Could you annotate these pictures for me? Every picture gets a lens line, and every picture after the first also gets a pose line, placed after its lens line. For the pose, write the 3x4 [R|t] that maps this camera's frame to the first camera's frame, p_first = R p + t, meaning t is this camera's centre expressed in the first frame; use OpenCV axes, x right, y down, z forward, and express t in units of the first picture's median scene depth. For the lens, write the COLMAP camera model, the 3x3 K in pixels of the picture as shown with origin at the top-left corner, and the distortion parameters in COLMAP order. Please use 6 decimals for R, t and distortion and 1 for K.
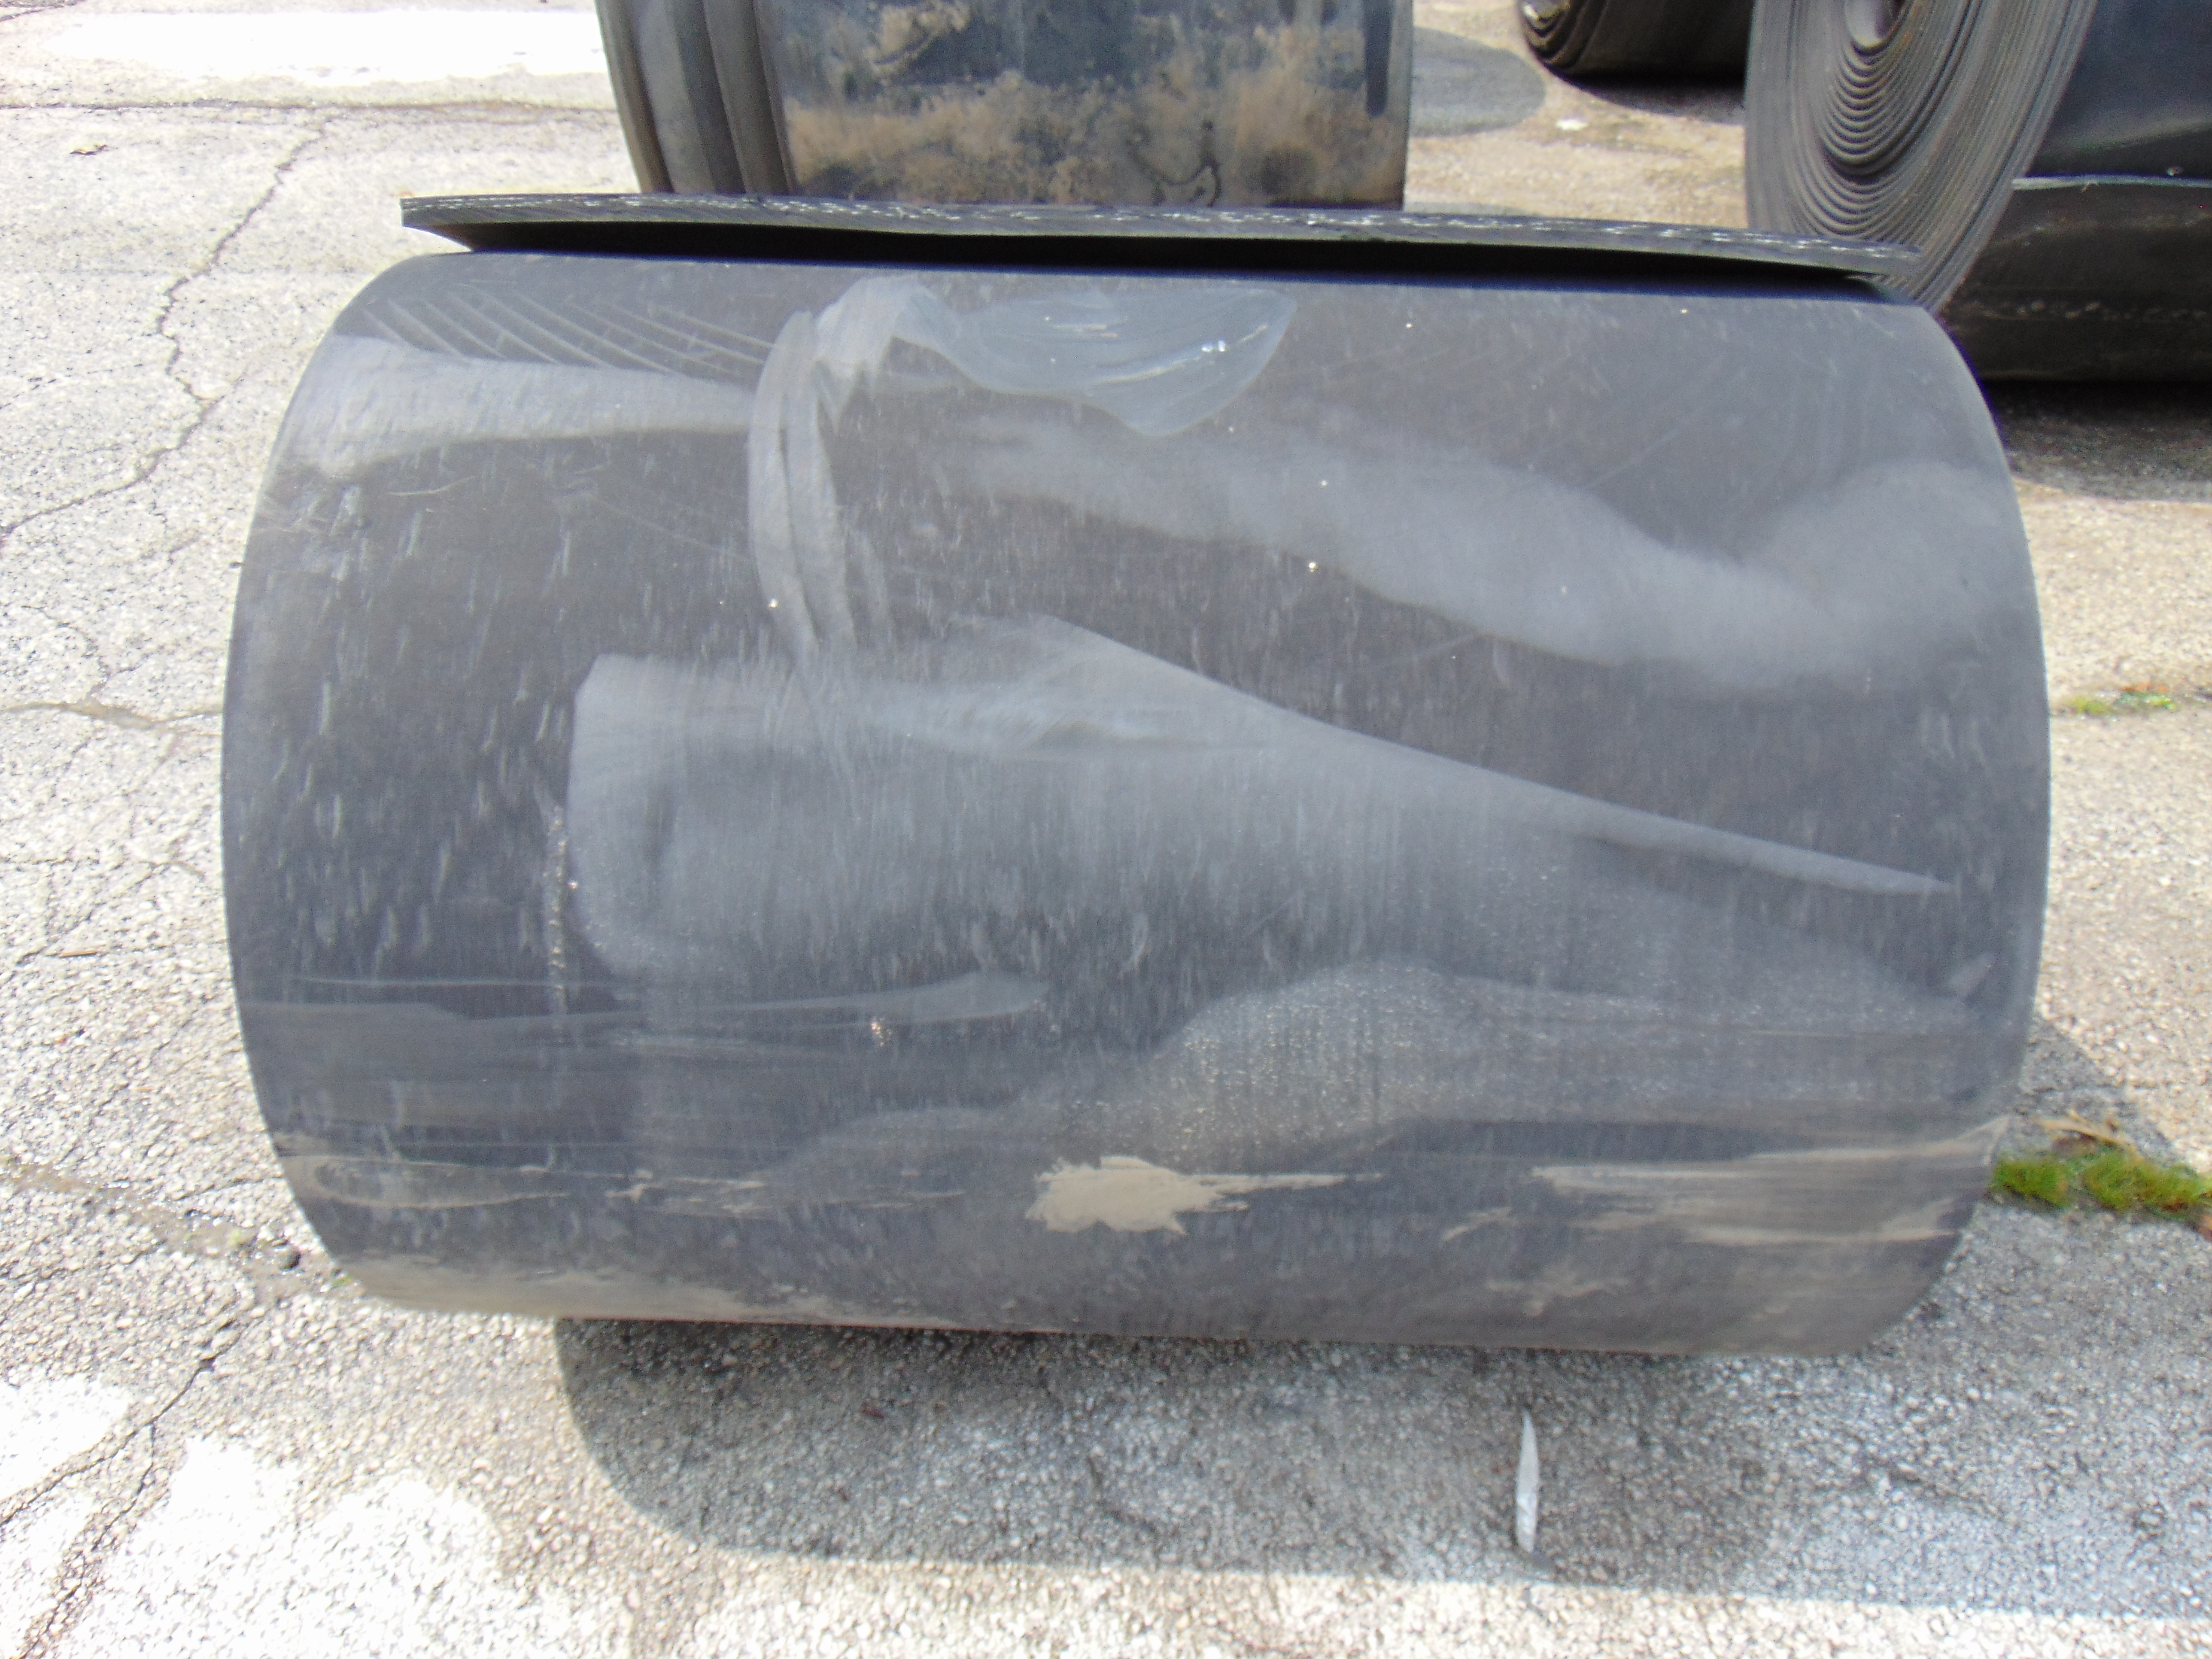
lens RADIAL K [[1622.8, 0, 1098.6], [0, 1622.8, 829.7], [0, 0, 1]] dist [0.013150, 0.001372]
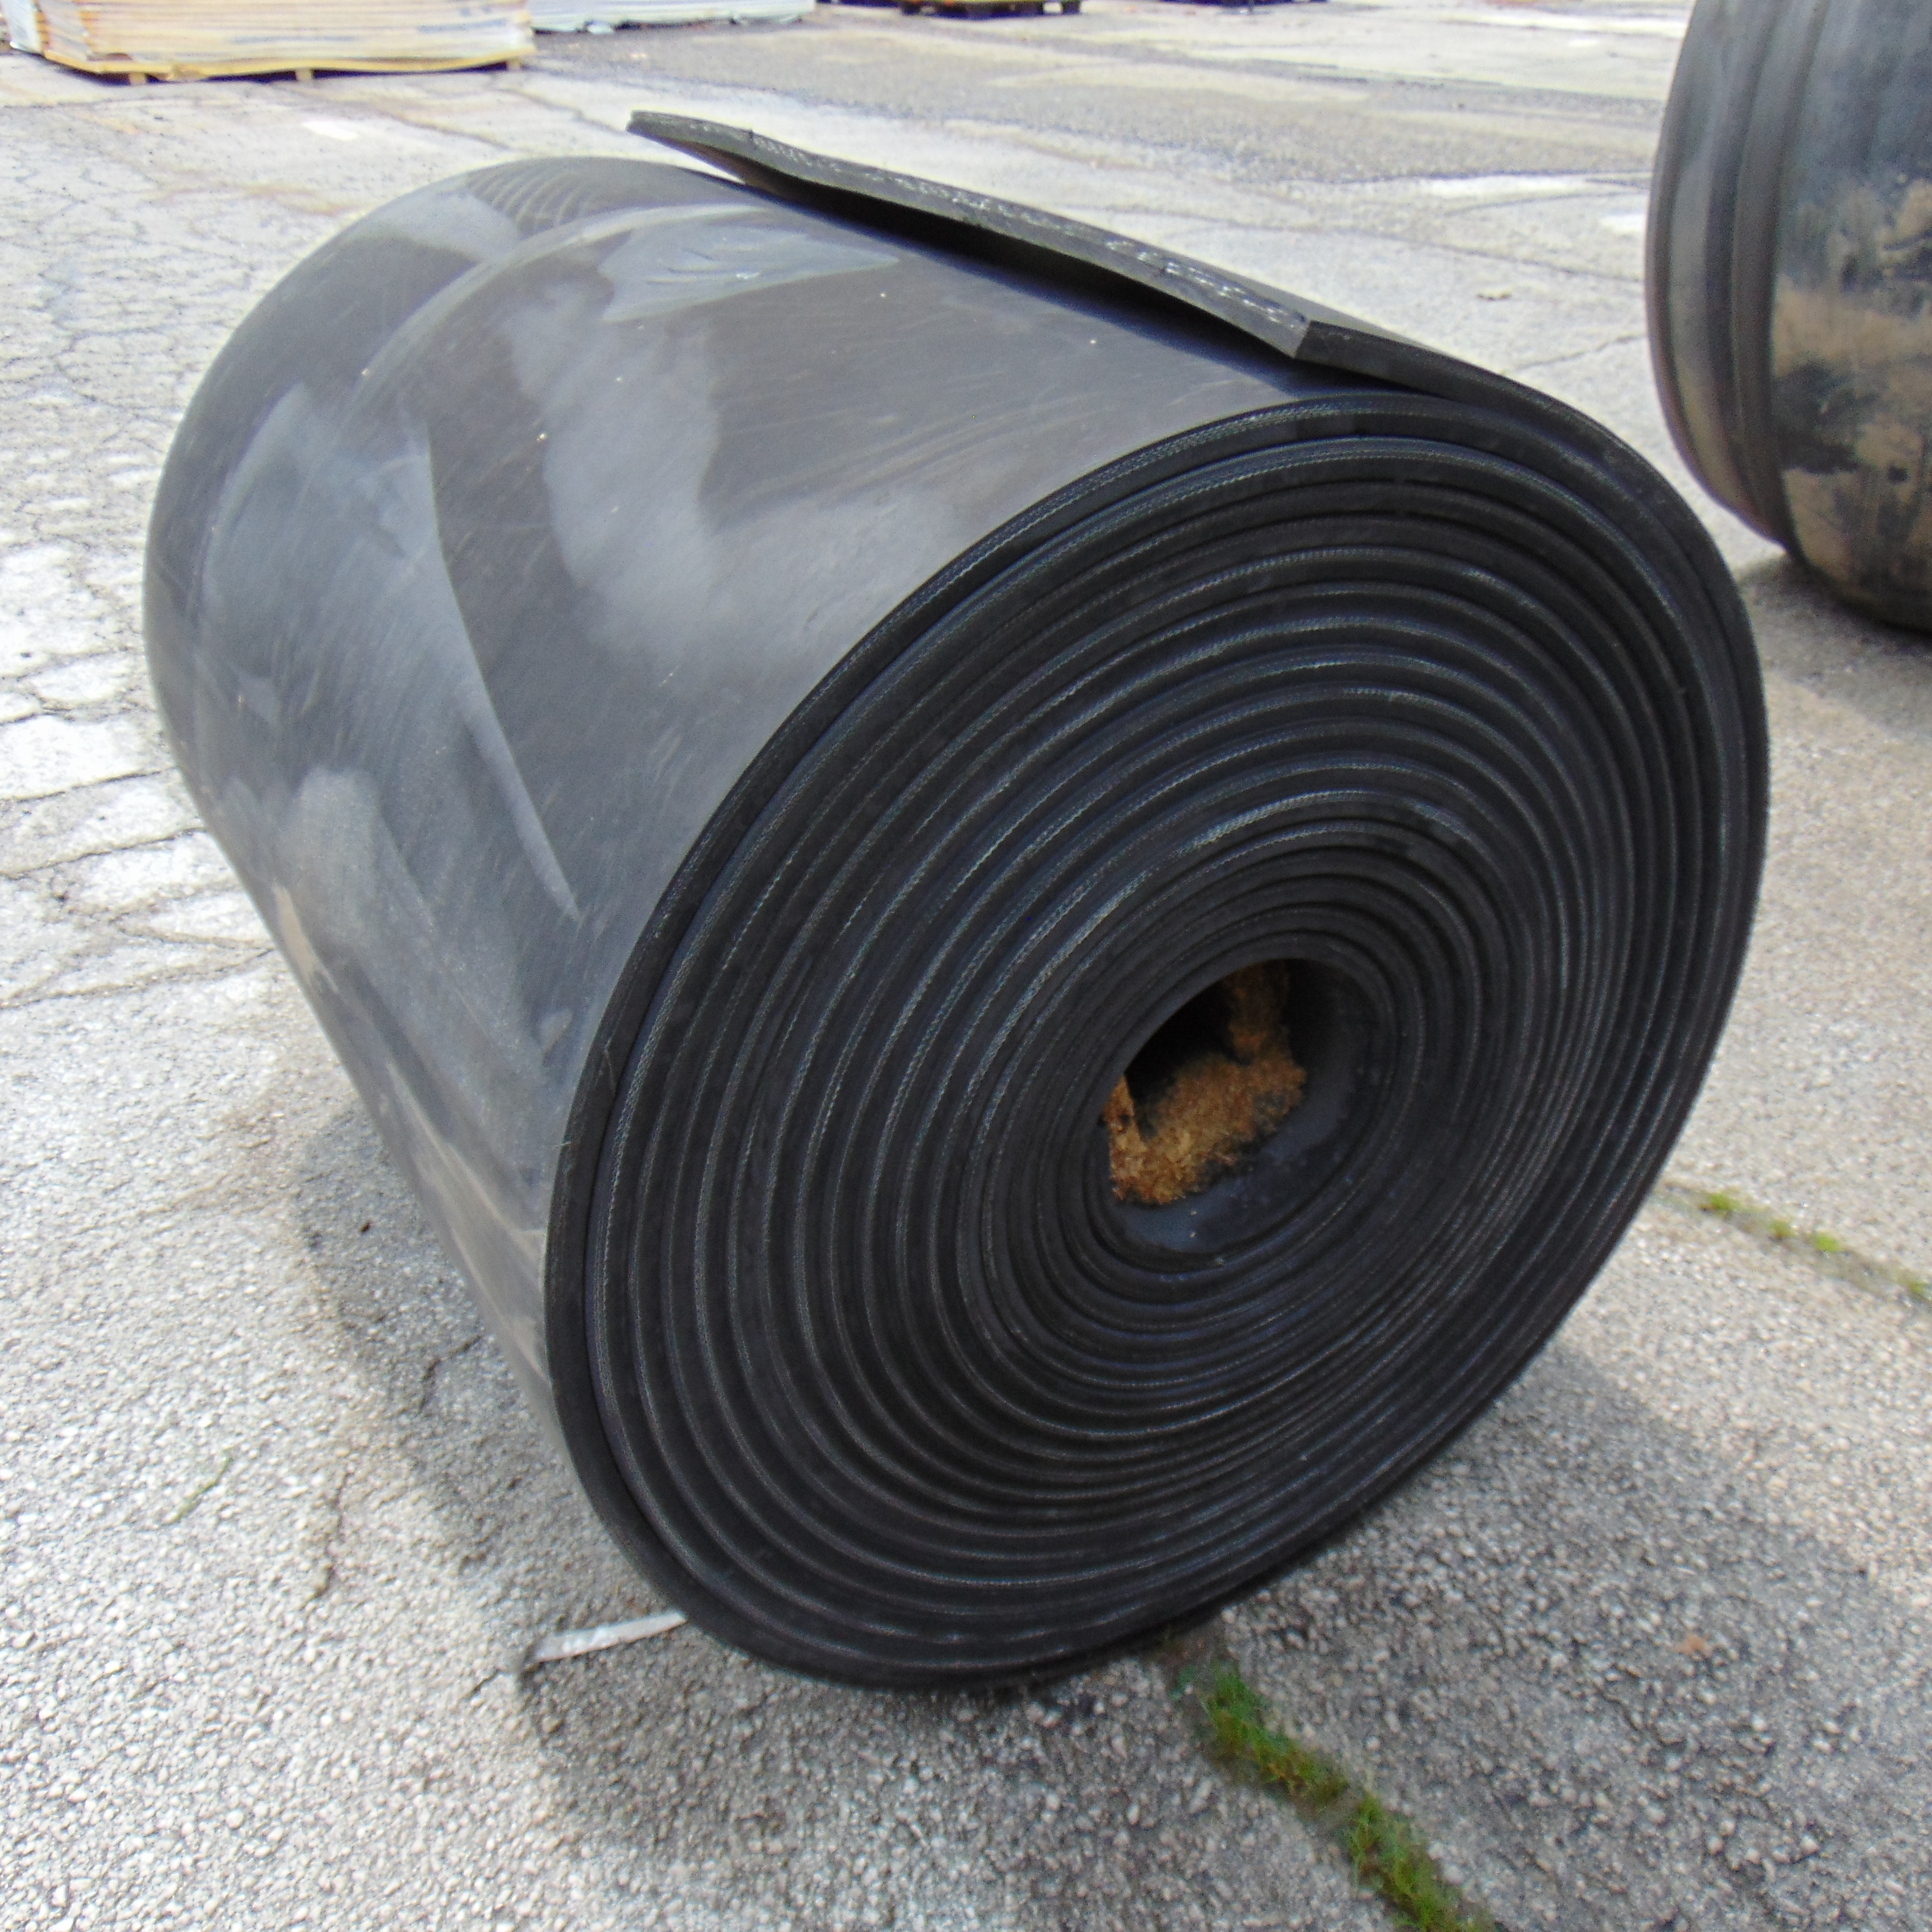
lens RADIAL K [[1880.3, 0, 966.0], [0, 1880.3, 966.0], [0, 0, 1]] dist [0.034585, -0.013481]
pose [[0.549384, 0.417329, -0.723888, 0.971599], [-0.496395, 0.859900, 0.119009, -0.112461], [0.672137, 0.293953, 0.679576, 0.349024]]
